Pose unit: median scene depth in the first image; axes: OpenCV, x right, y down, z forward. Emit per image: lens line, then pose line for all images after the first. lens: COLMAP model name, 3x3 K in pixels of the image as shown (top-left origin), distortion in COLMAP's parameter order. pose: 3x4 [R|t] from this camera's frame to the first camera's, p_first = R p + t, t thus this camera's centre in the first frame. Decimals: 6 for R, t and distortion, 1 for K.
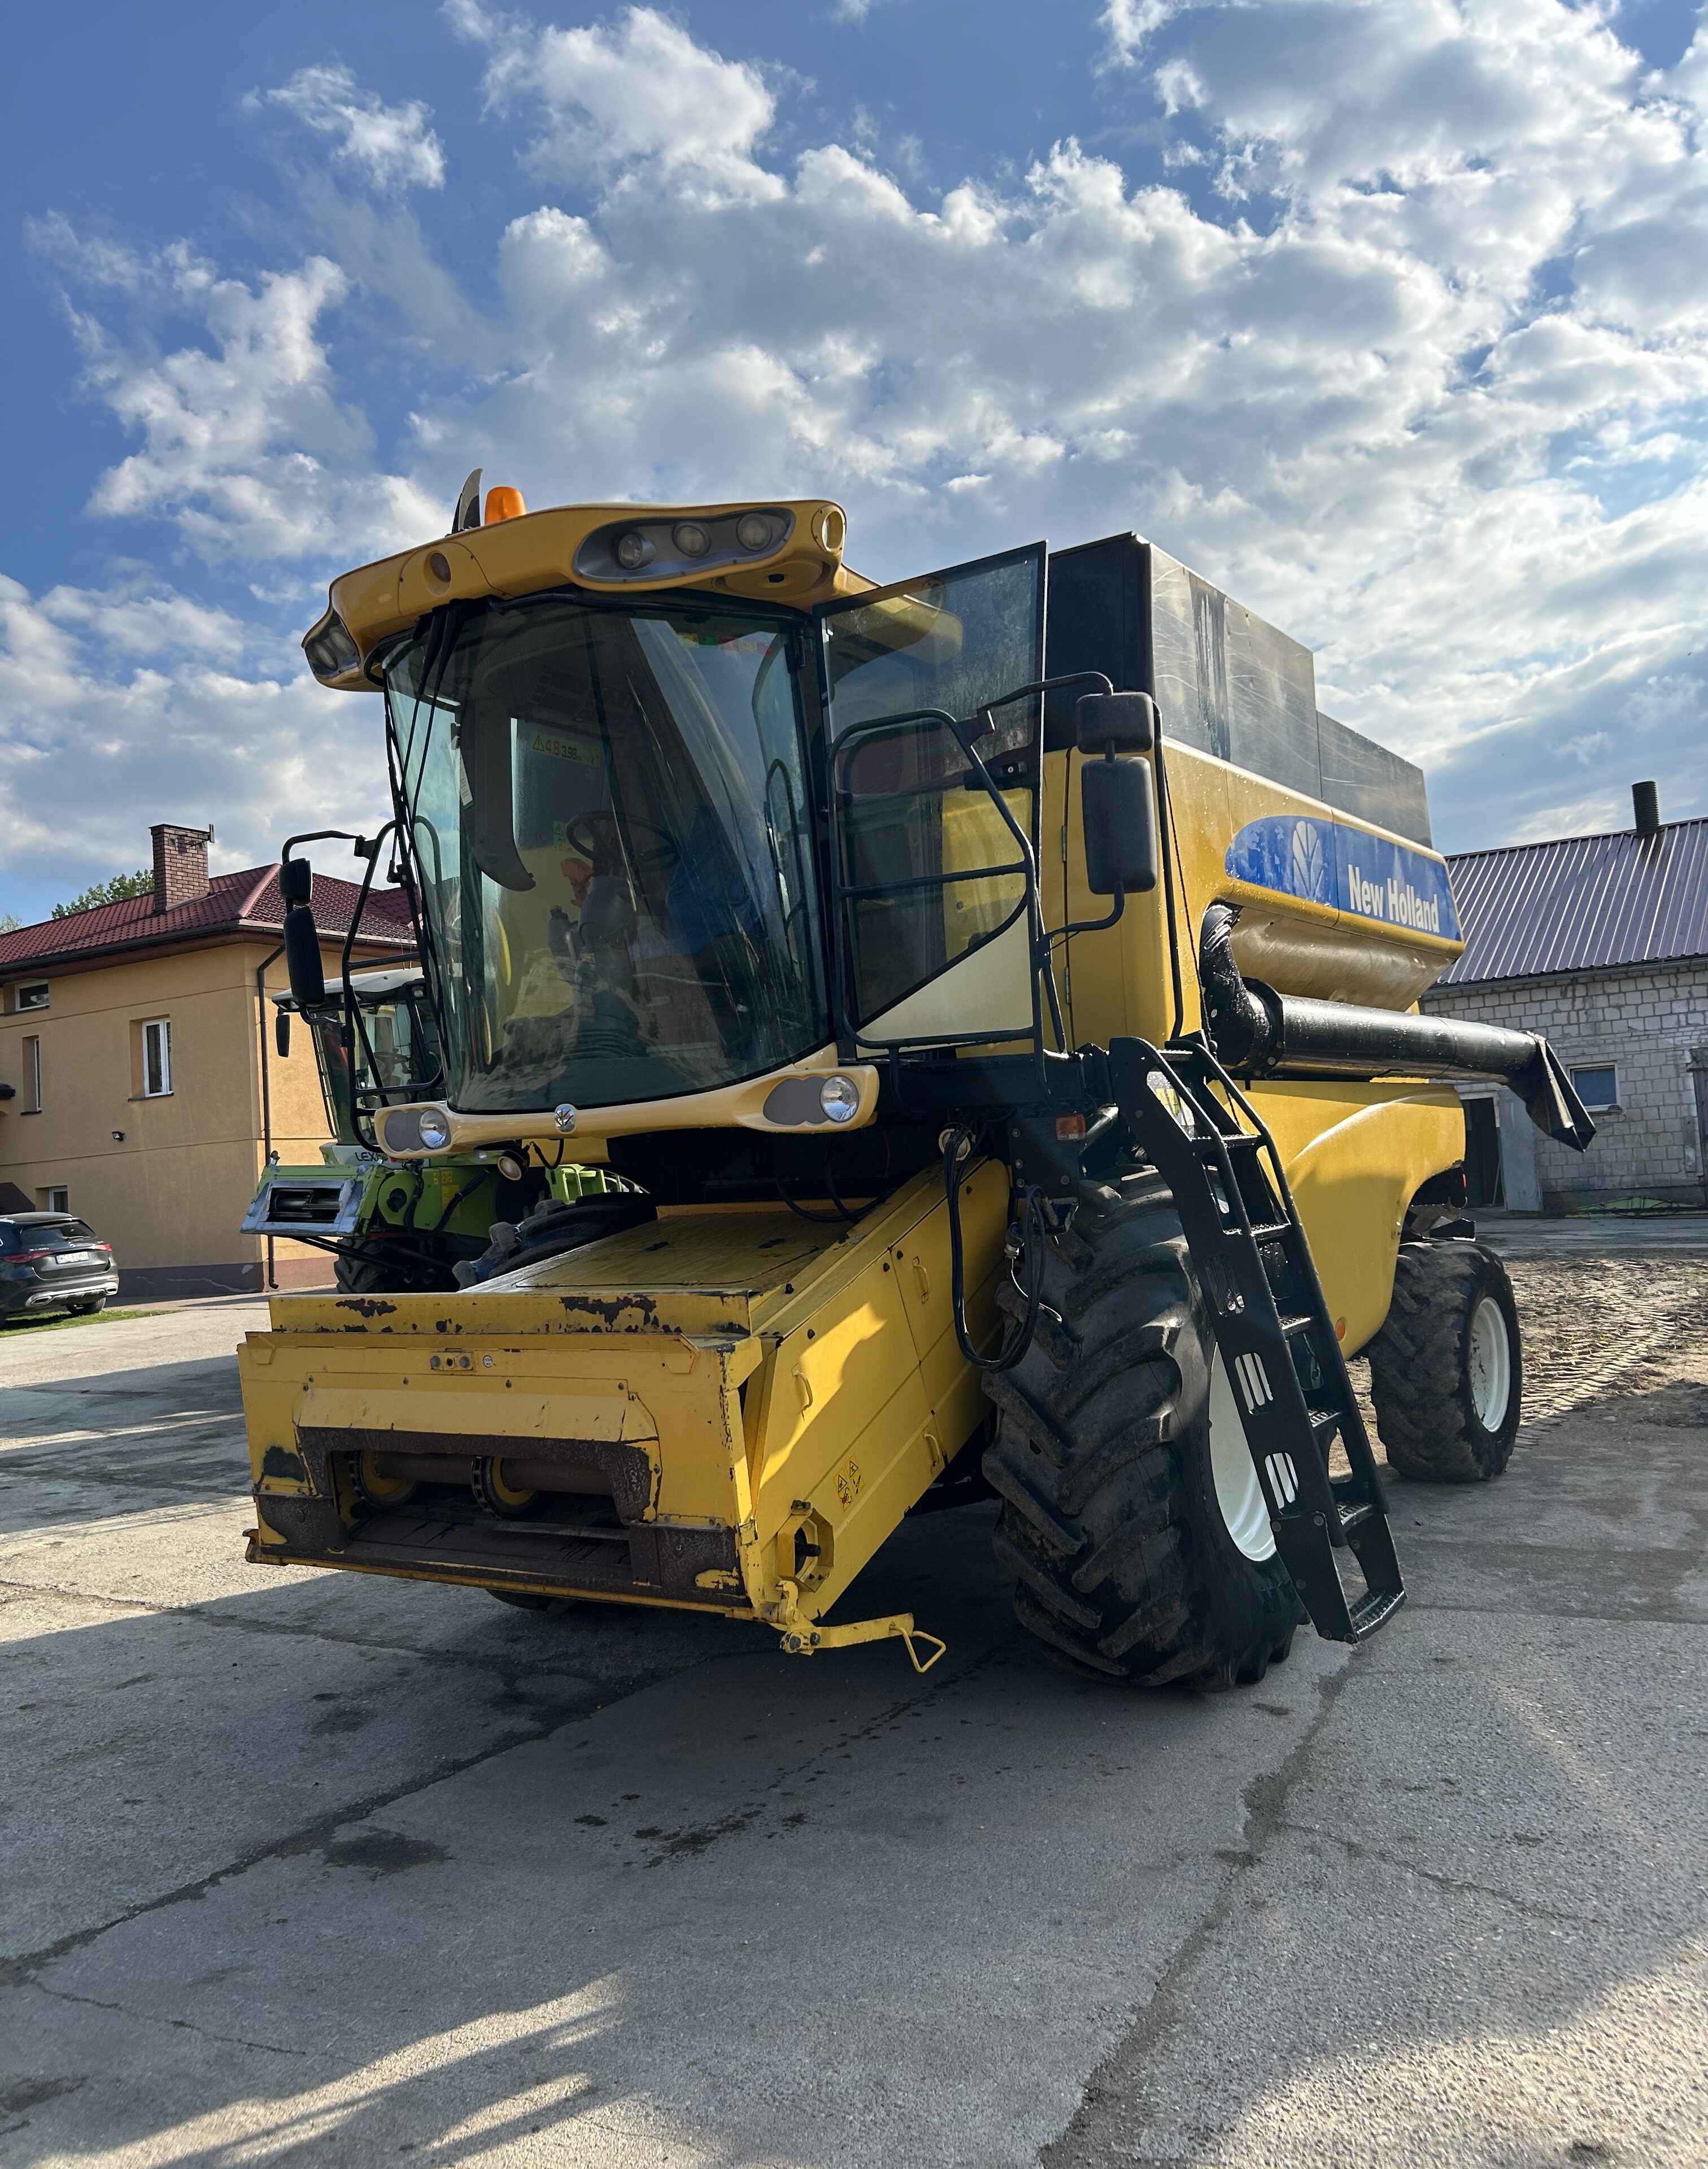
lens RADIAL K [[1713.7, 0, 852.0], [0, 1713.7, 1086.6], [0, 0, 1]] dist [0.028213, -0.005033]
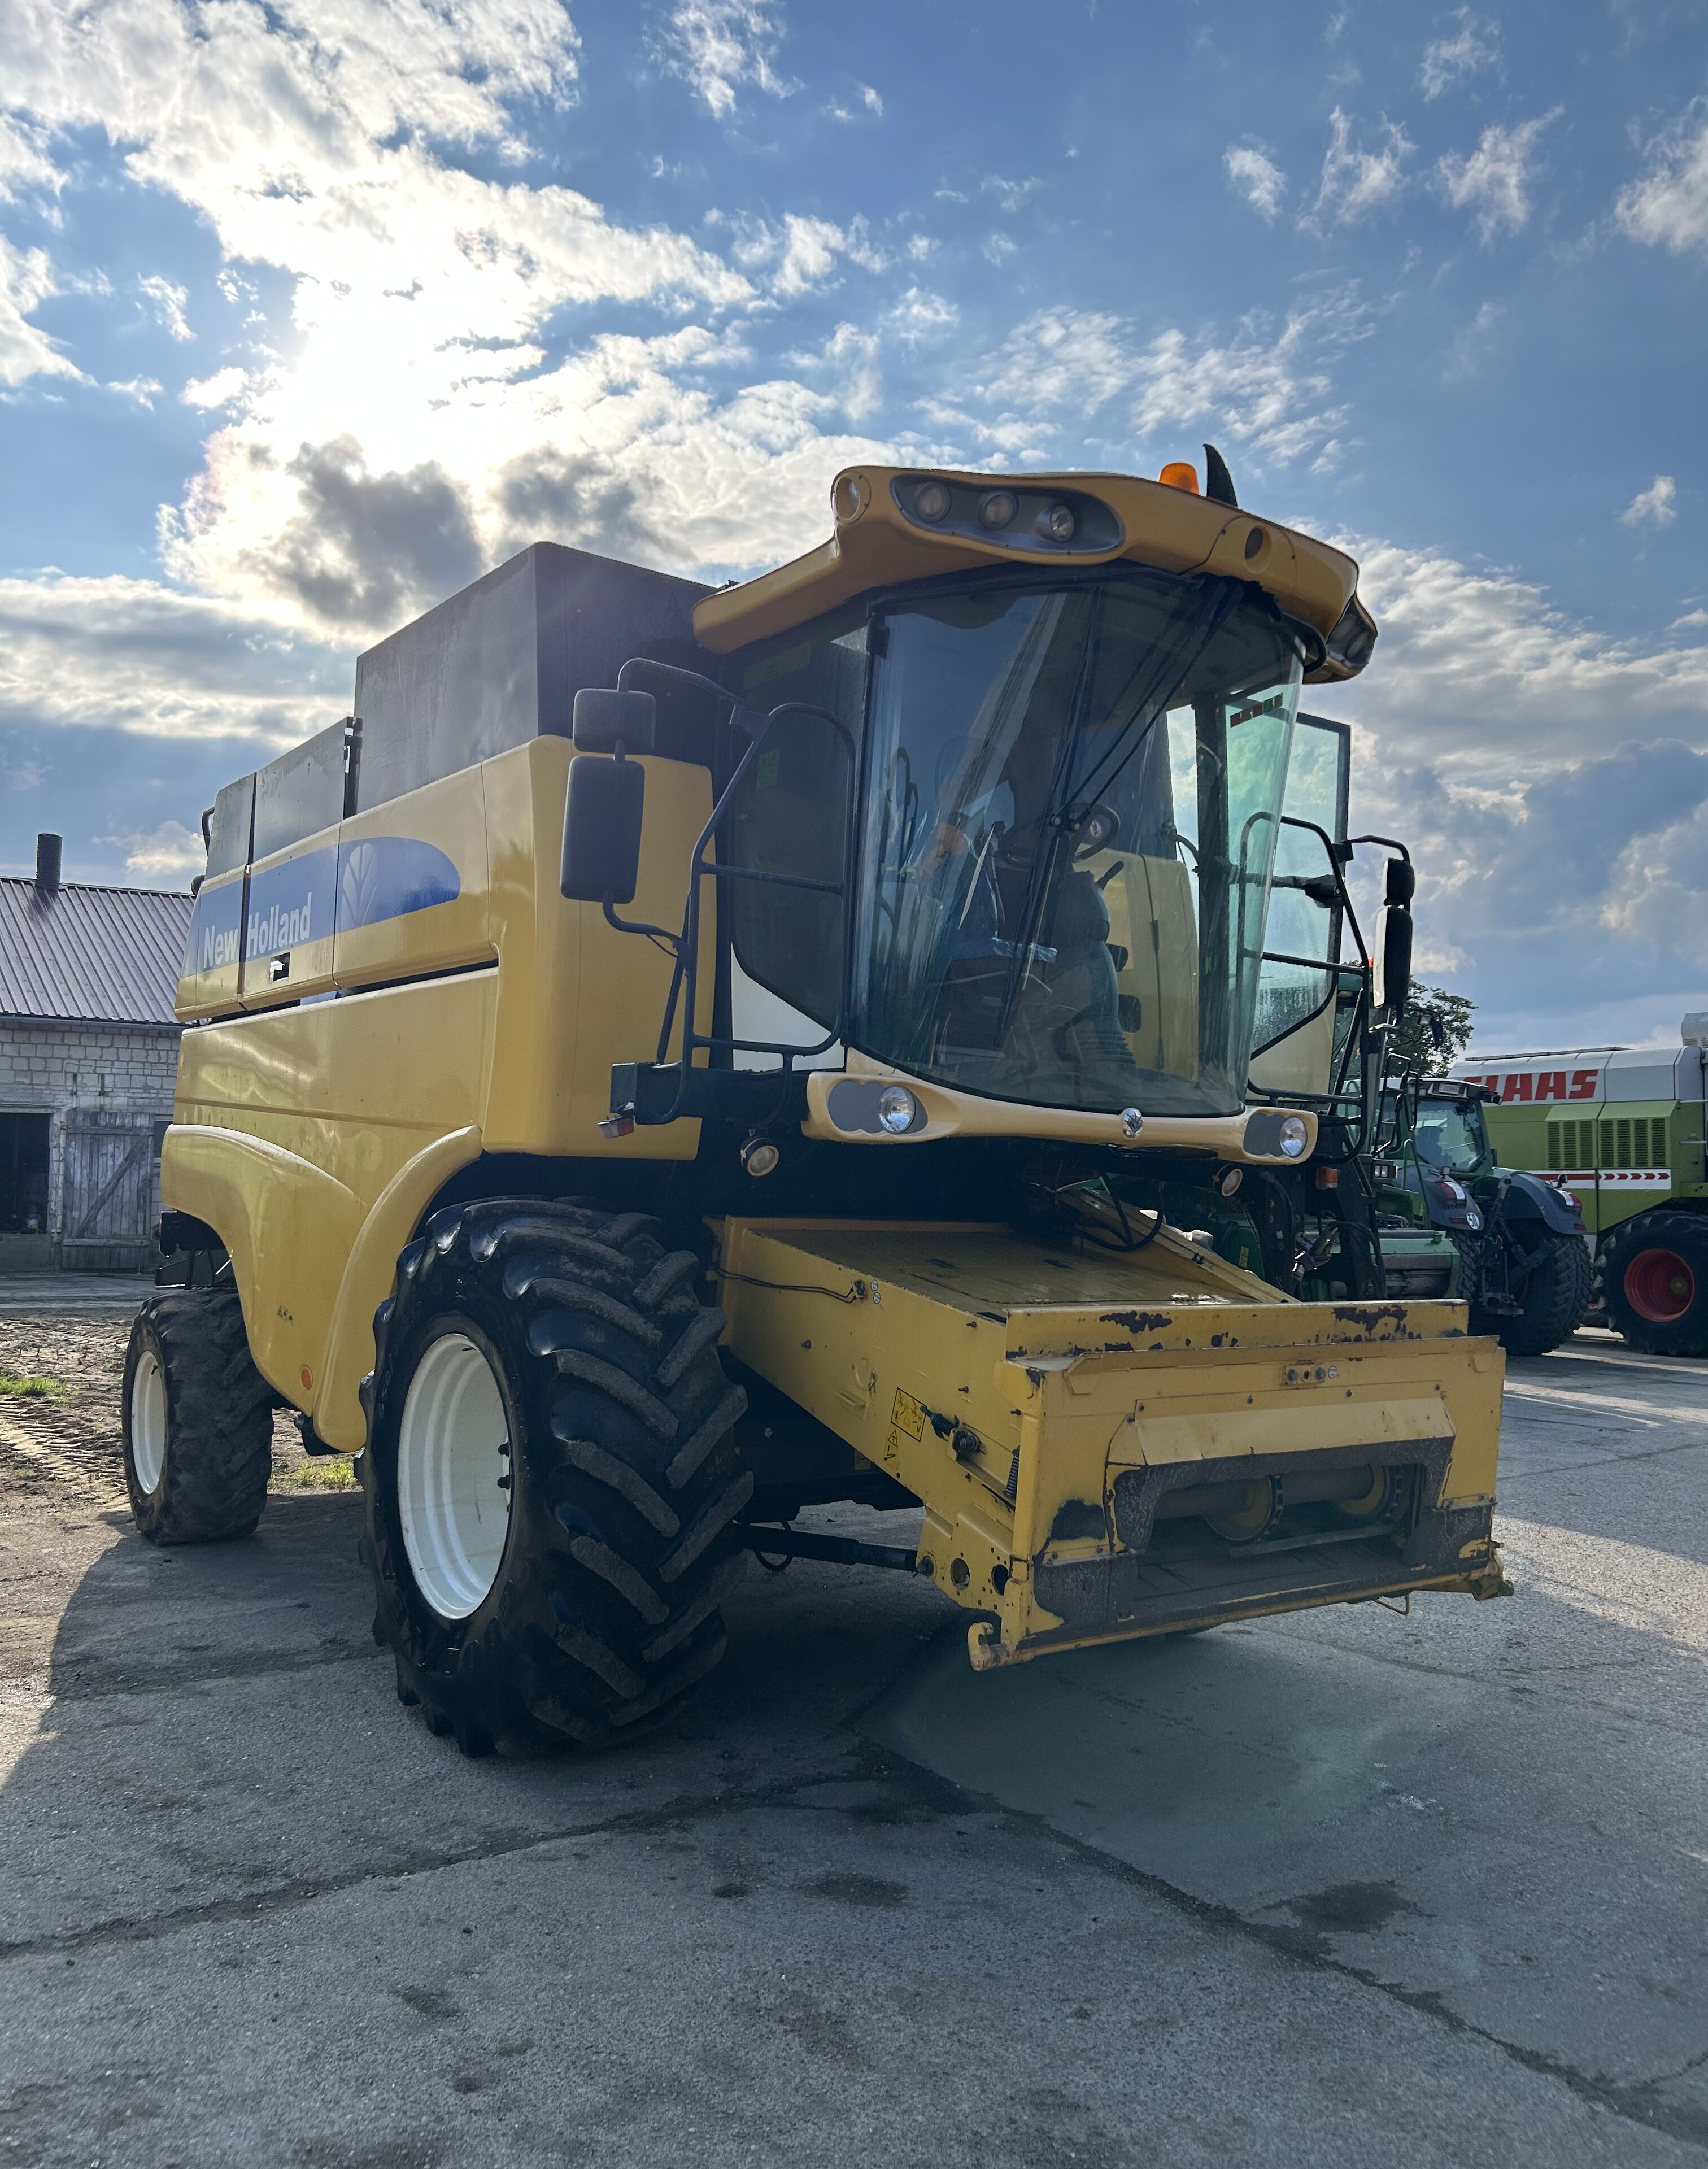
lens RADIAL K [[1713.7, 0, 854.2], [0, 1713.7, 1078.0], [0, 0, 1]] dist [0.028213, -0.005033]
pose [[0.346483, 0.133997, 0.928437, -1.222167], [-0.090137, 0.989921, -0.109233, 0.122880], [-0.933716, -0.045839, 0.355068, 0.894970]]
